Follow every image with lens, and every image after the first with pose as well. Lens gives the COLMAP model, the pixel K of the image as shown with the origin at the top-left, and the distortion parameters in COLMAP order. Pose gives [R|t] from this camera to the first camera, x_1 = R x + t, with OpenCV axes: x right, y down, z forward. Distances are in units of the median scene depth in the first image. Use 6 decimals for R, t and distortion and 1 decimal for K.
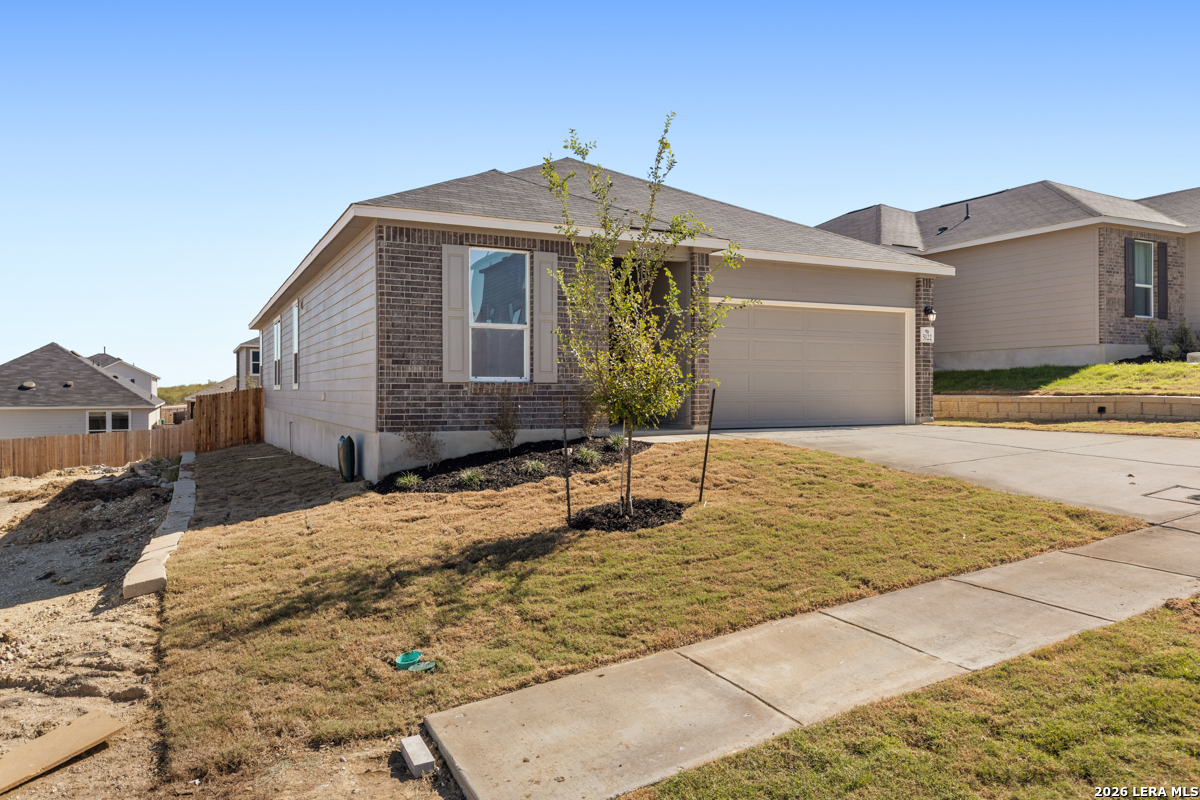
lens RADIAL K [[837.6, 0, 600.0], [0, 837.6, 400.0], [0, 0, 1]] dist [0.004261, 0.000839]
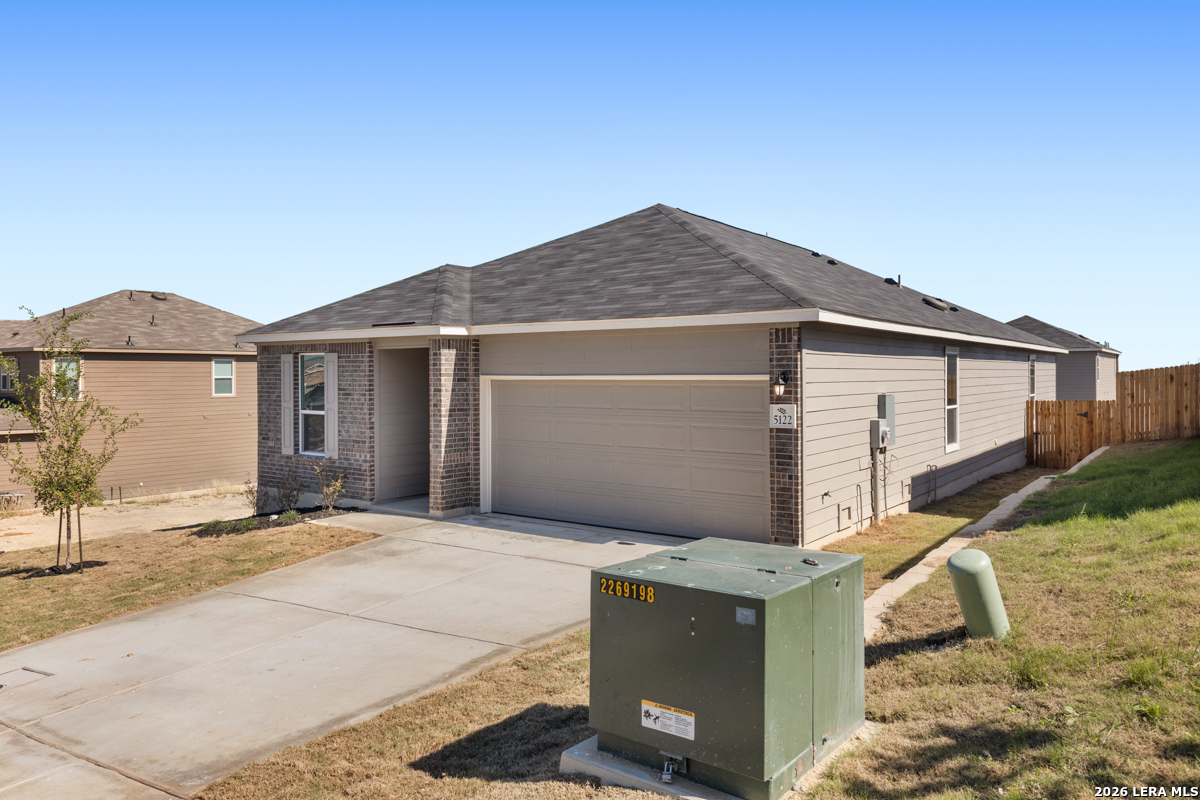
lens RADIAL K [[837.6, 0, 600.0], [0, 837.6, 400.0], [0, 0, 1]] dist [0.004261, 0.000839]
pose [[0.481734, 0.024730, -0.875969, 1.198510], [-0.010635, 0.999693, 0.022374, -0.138225], [0.876253, -0.001462, 0.481849, 0.746455]]
